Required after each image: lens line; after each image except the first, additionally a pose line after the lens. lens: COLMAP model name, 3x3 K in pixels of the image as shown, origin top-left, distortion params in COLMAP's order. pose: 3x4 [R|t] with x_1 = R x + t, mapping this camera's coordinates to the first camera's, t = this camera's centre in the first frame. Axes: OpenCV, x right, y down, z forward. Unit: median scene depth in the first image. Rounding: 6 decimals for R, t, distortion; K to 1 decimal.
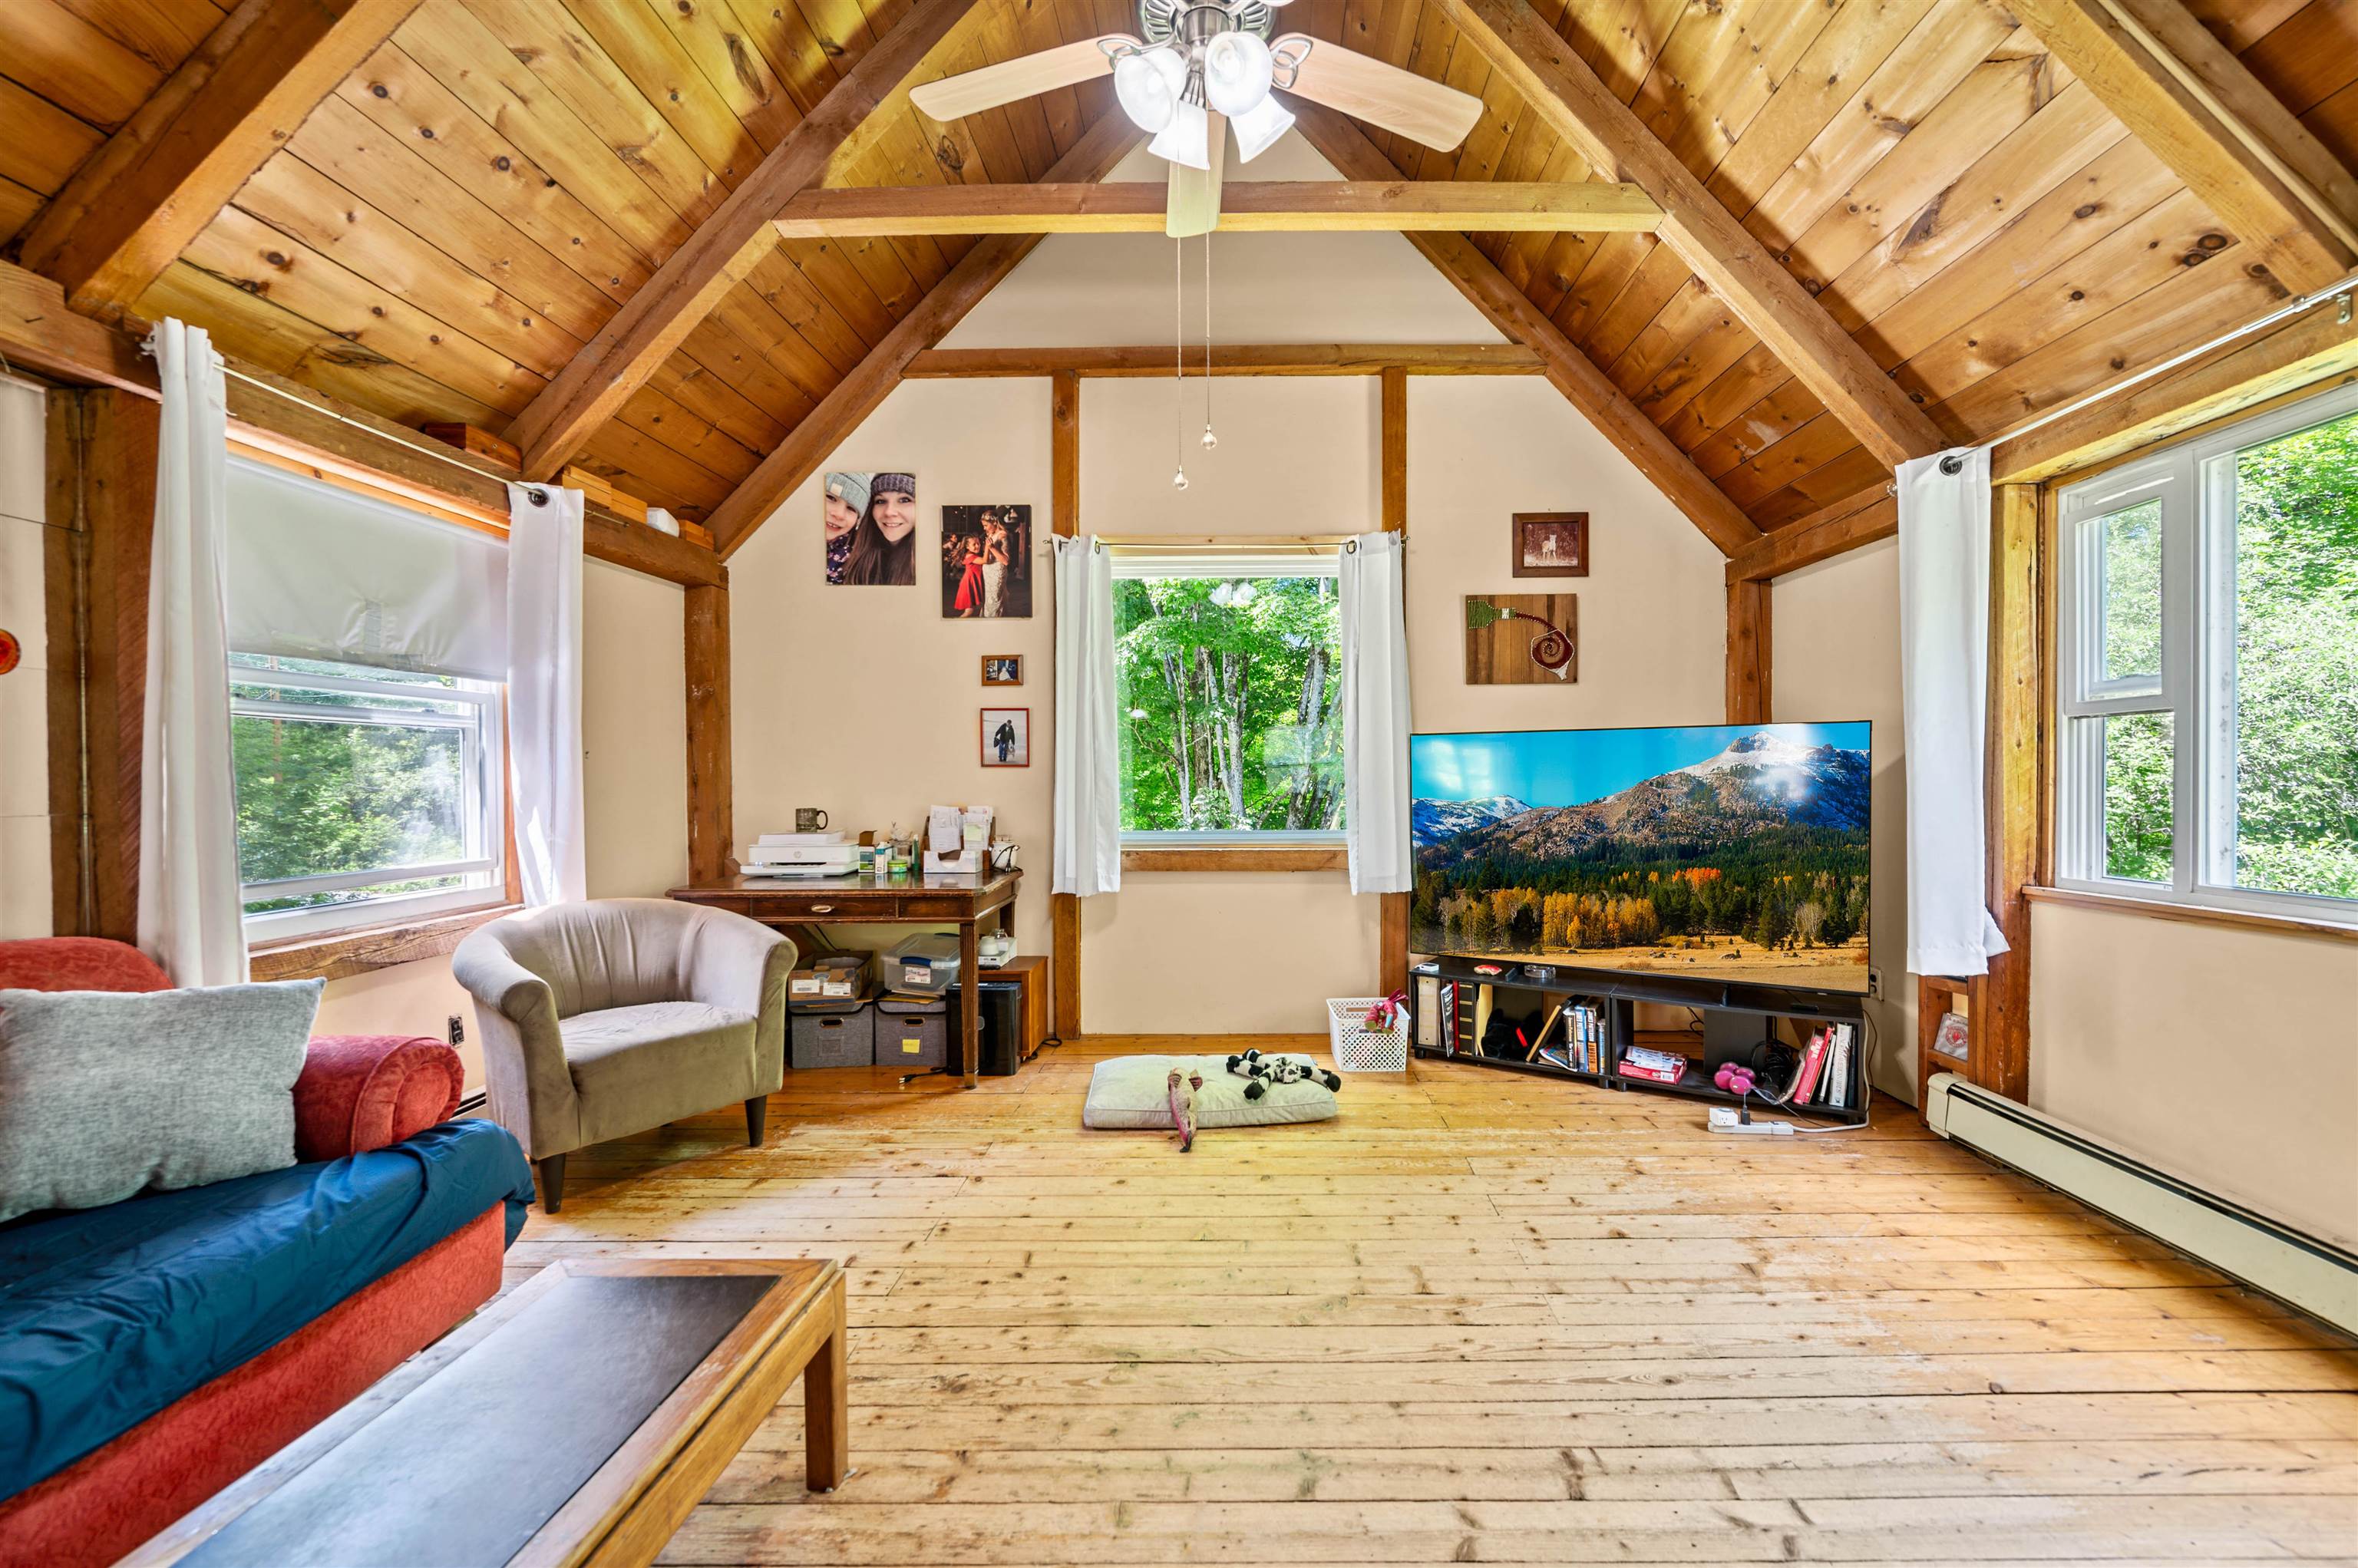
lens RADIAL K [[946.8, 0, 1242.6], [0, 946.8, 791.4], [0, 0, 1]] dist [0.000247, -0.000354]
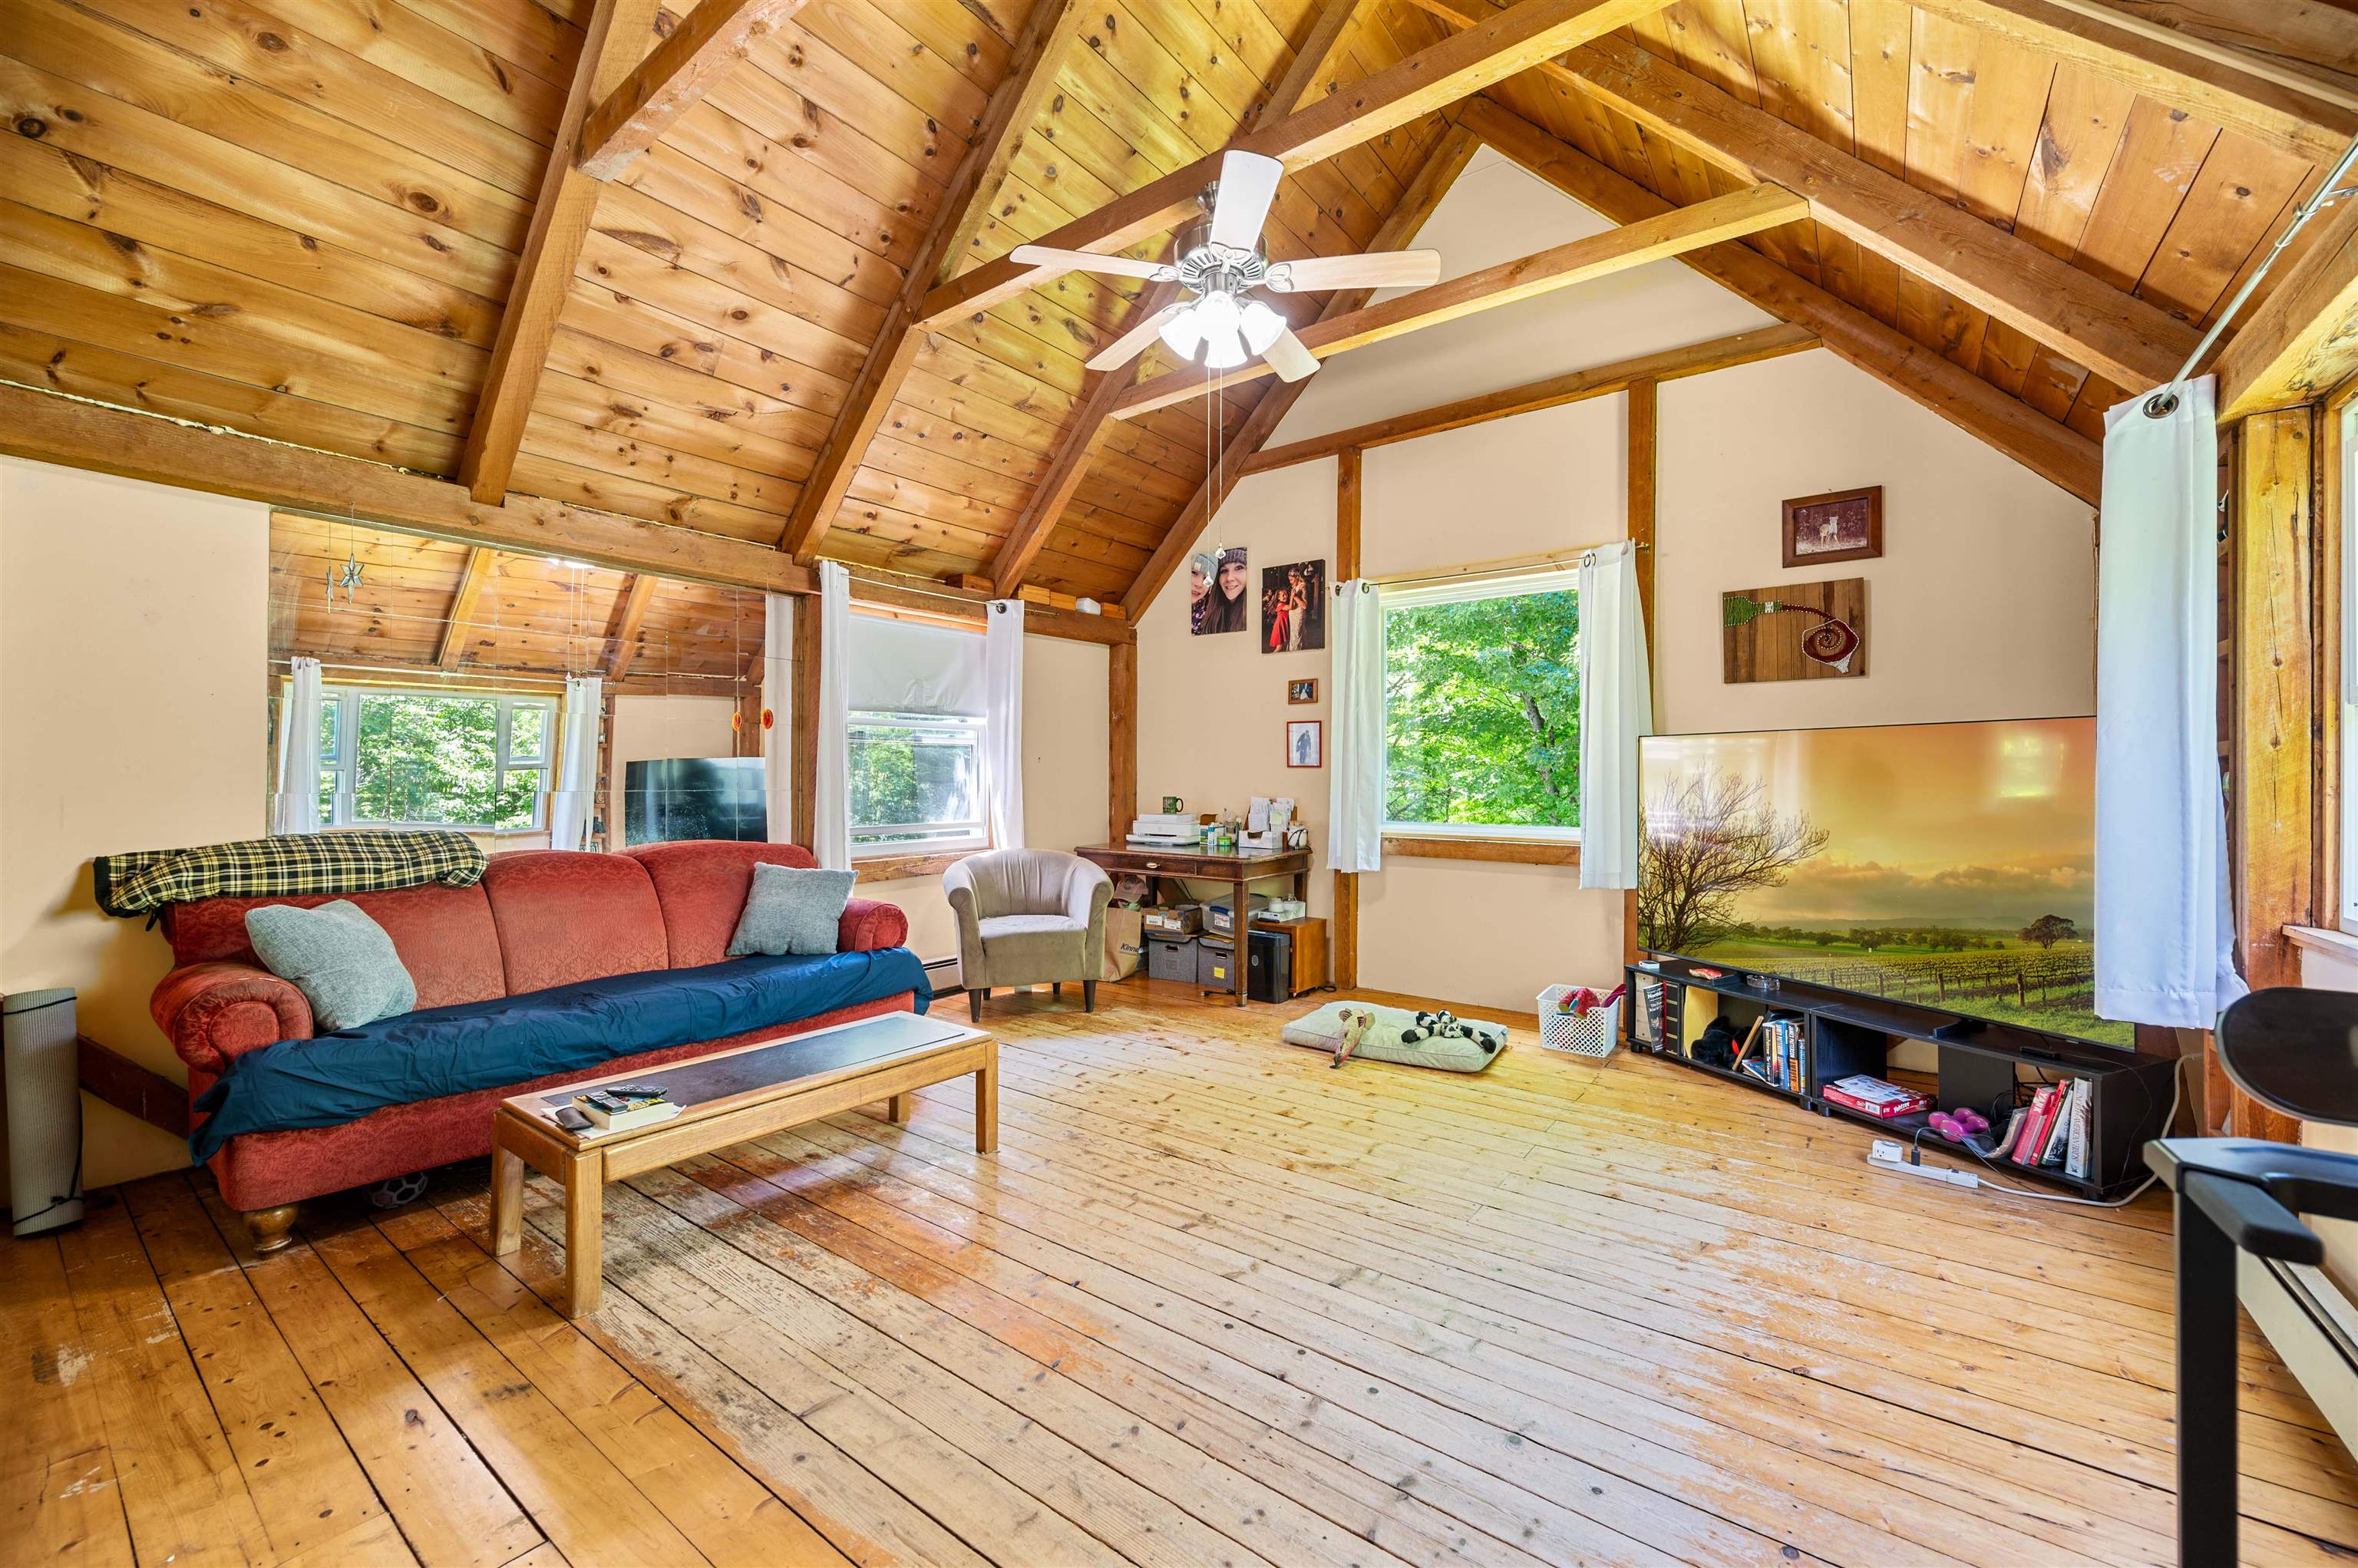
lens RADIAL K [[926.2, 0, 1186.2], [0, 926.2, 778.7], [0, 0, 1]] dist [-0.001752, -0.000331]
pose [[0.806862, 0.009000, -0.590671, 0.416378], [-0.015509, 0.999862, -0.005951, -0.001189], [0.590536, 0.013962, 0.806890, -0.111001]]
